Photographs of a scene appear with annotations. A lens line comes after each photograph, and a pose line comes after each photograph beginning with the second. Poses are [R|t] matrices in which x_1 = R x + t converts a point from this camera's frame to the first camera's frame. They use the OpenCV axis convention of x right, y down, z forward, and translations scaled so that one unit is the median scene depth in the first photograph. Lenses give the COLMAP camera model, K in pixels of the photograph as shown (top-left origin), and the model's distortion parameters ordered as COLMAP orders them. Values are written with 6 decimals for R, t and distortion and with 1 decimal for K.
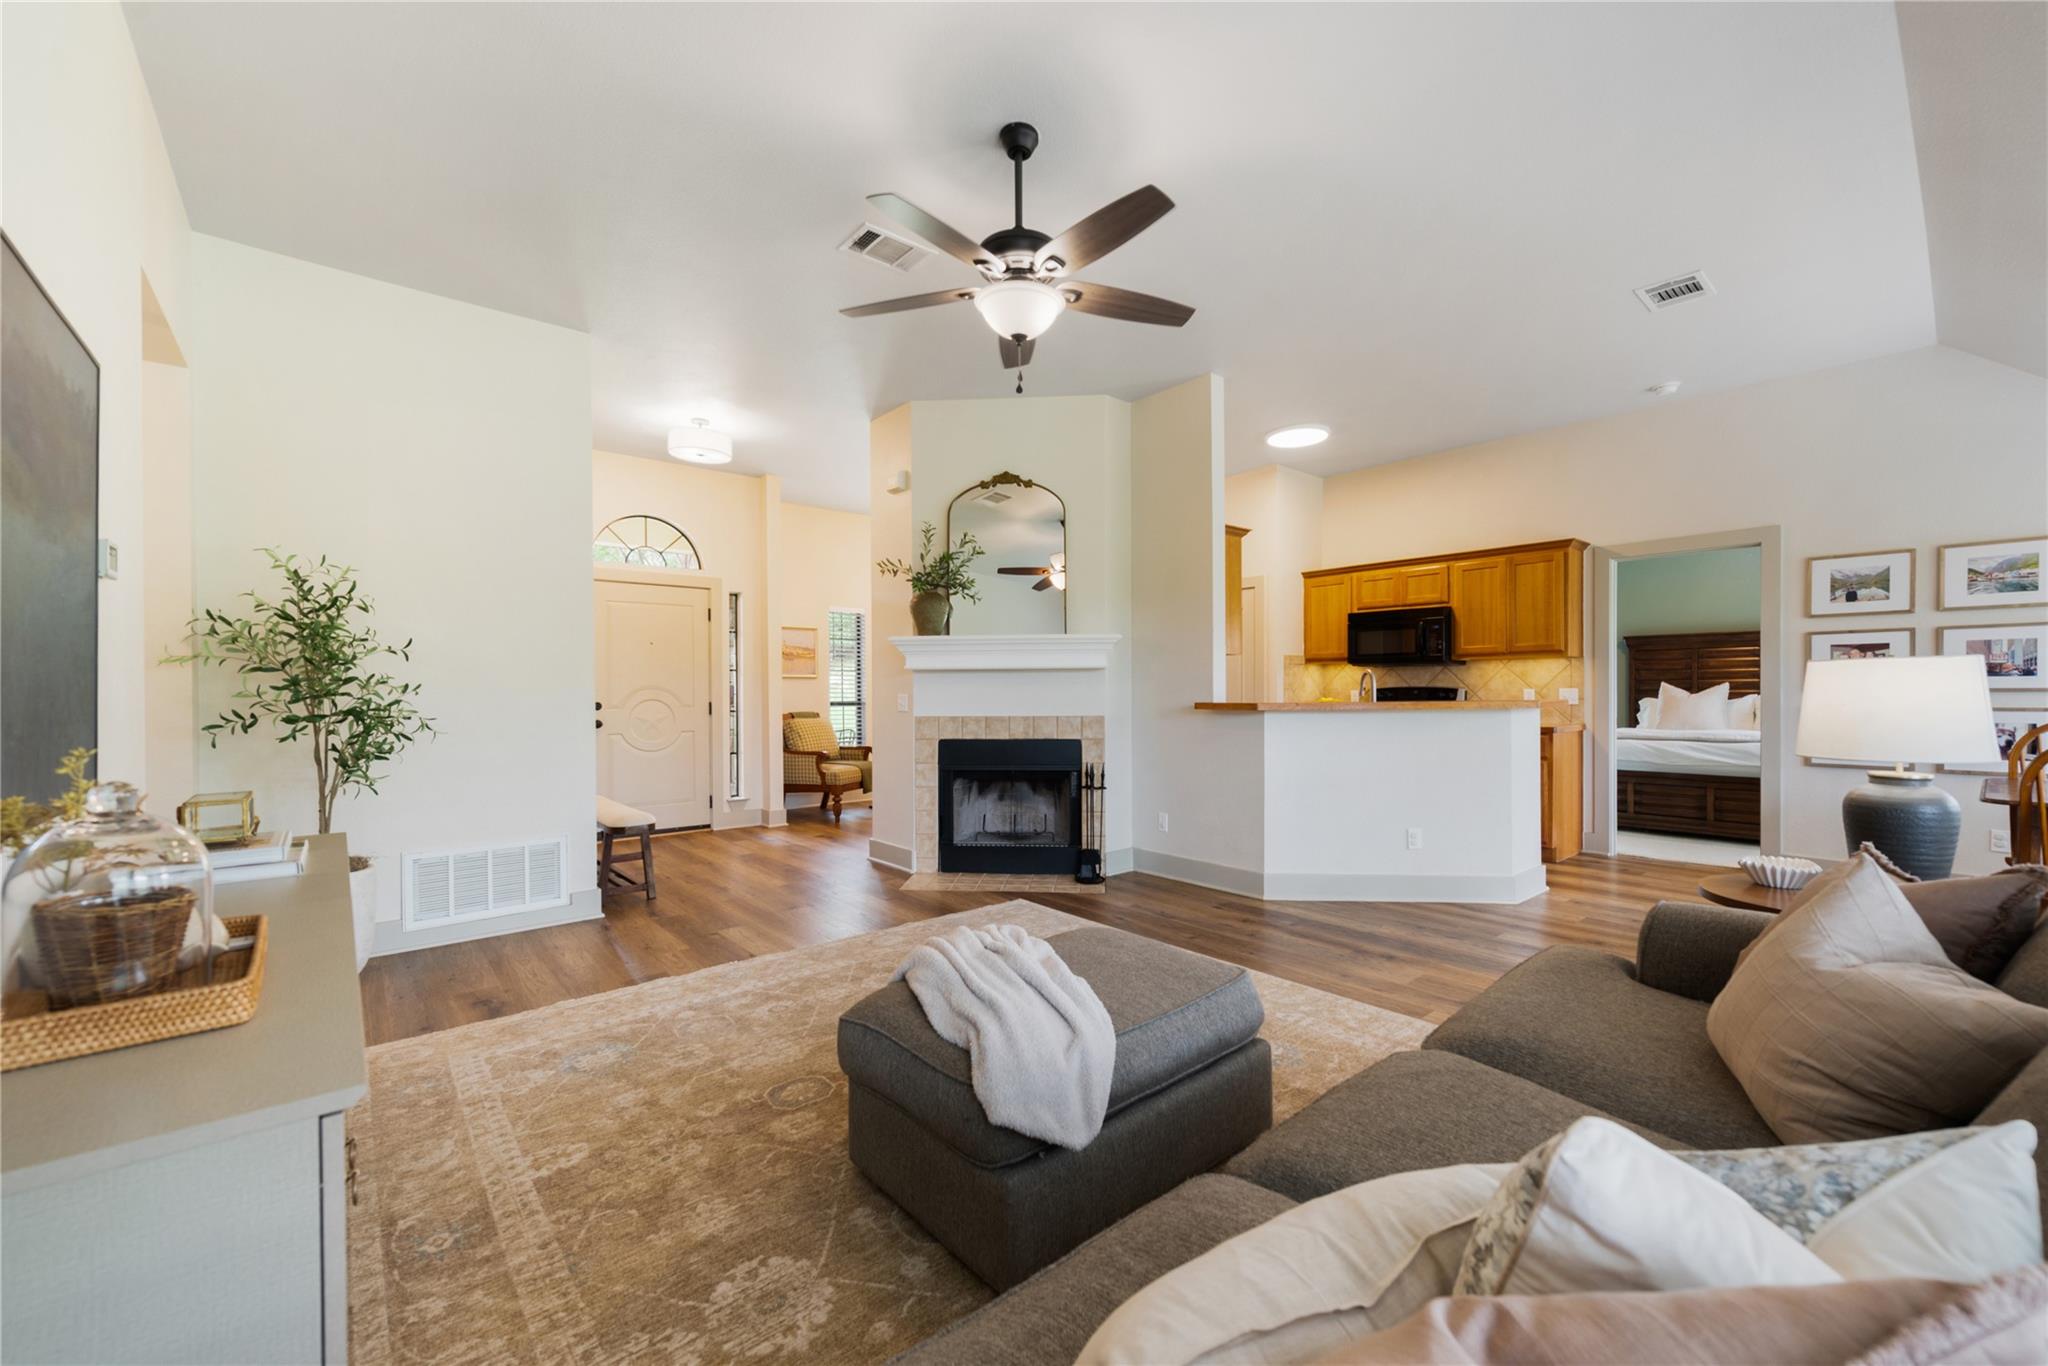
lens RADIAL K [[805.3, 0, 1034.4], [0, 805.3, 697.2], [0, 0, 1]] dist [0.009131, -0.001231]
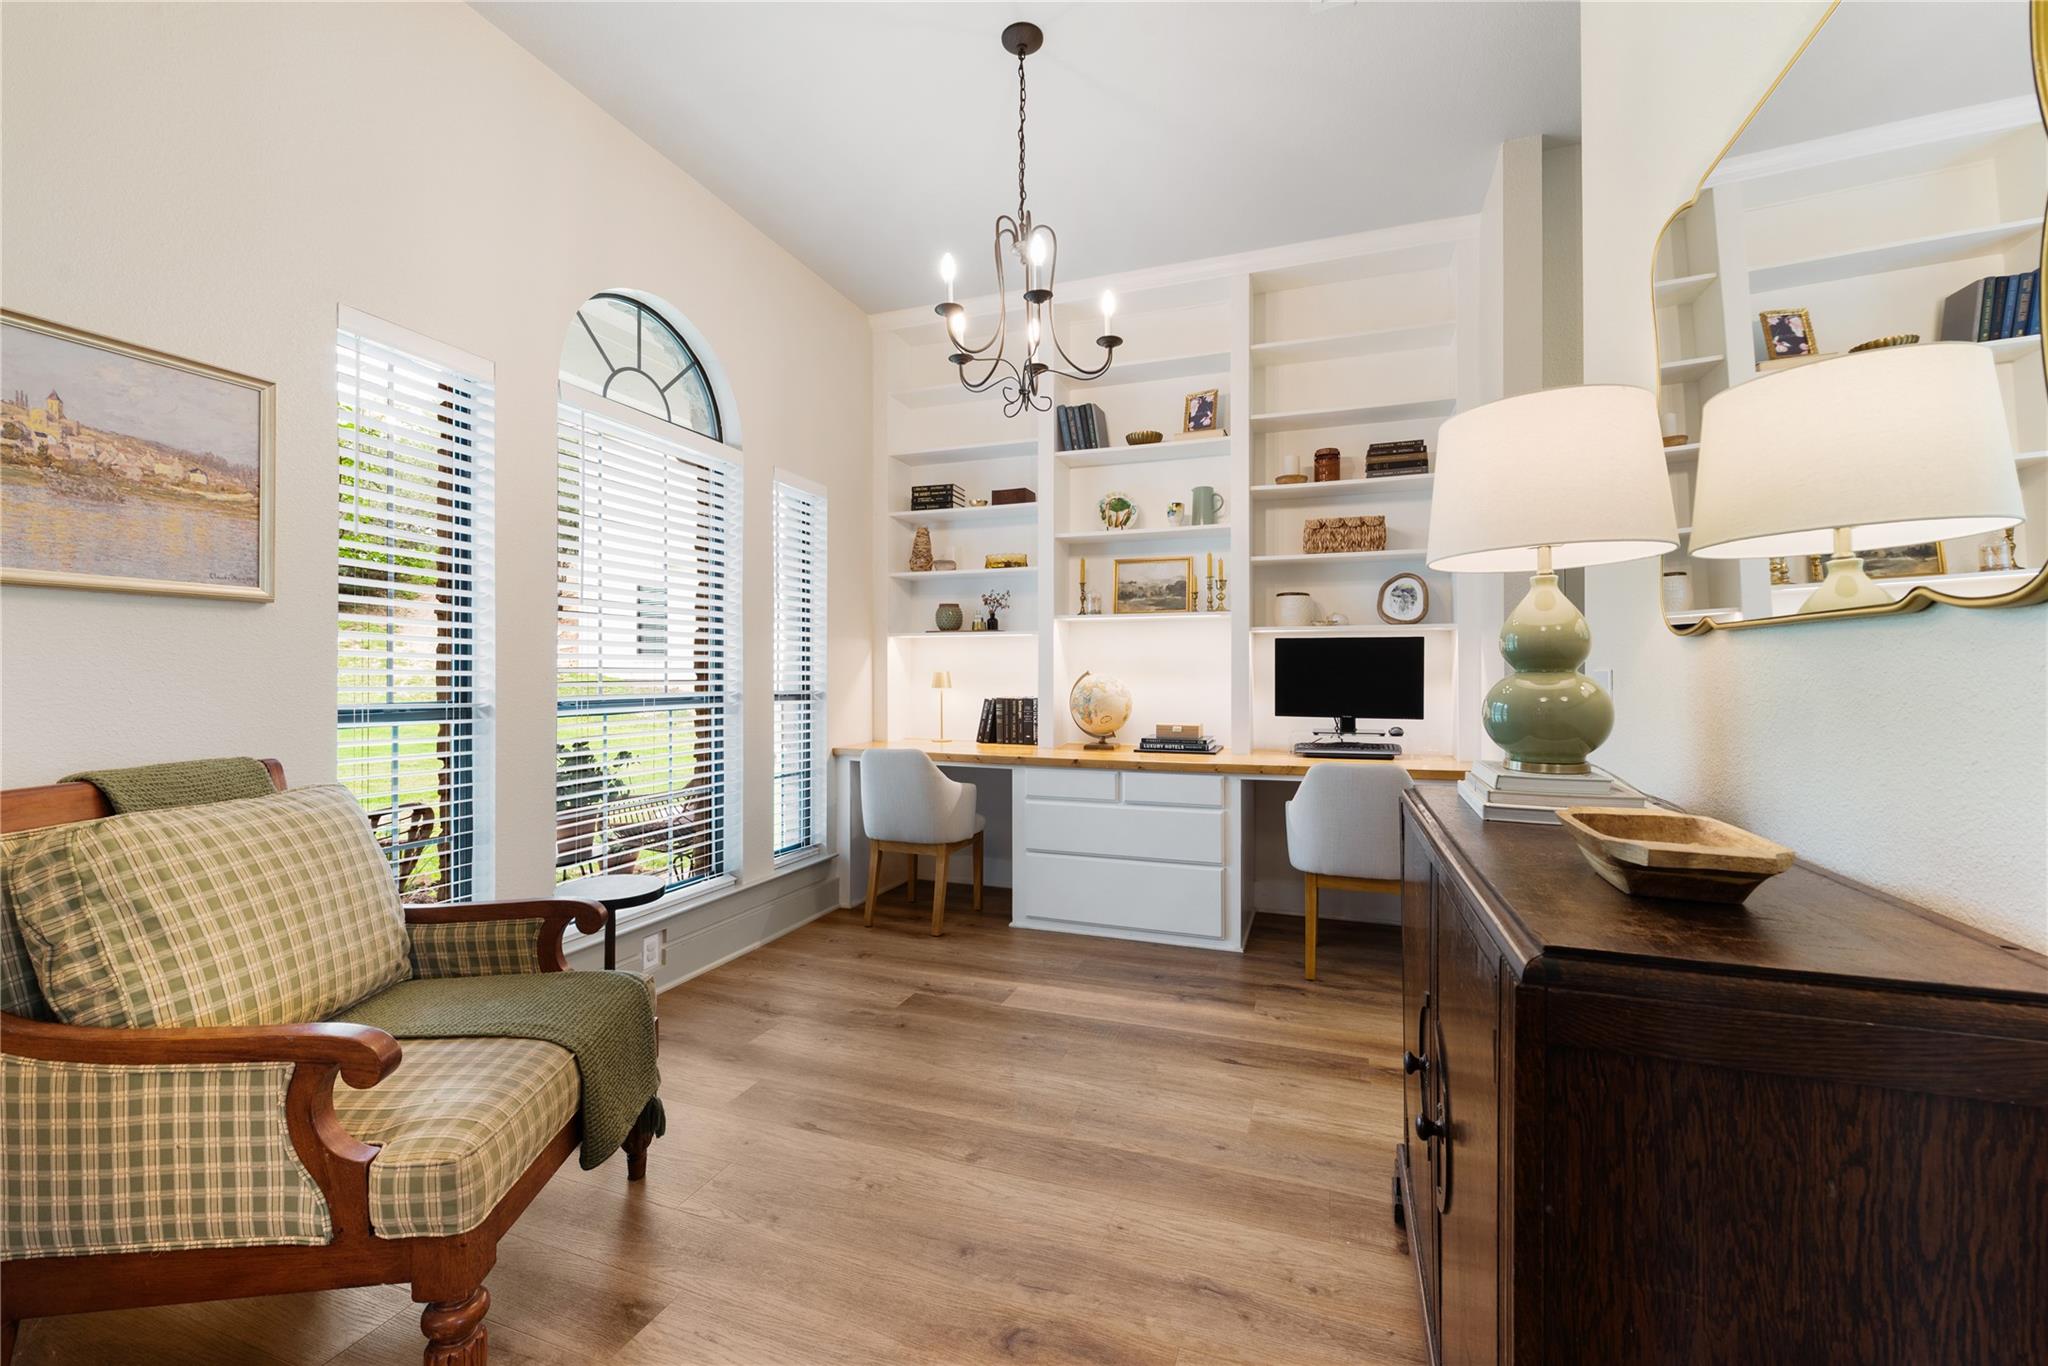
lens RADIAL K [[826.6, 0, 1030.0], [0, 826.6, 674.0], [0, 0, 1]] dist [0.003838, -0.002134]
pose [[0.864780, 0.005312, 0.502123, -0.321204], [0.003557, 0.999854, -0.016704, 0.000568], [-0.502138, 0.016231, 0.864635, 1.107576]]
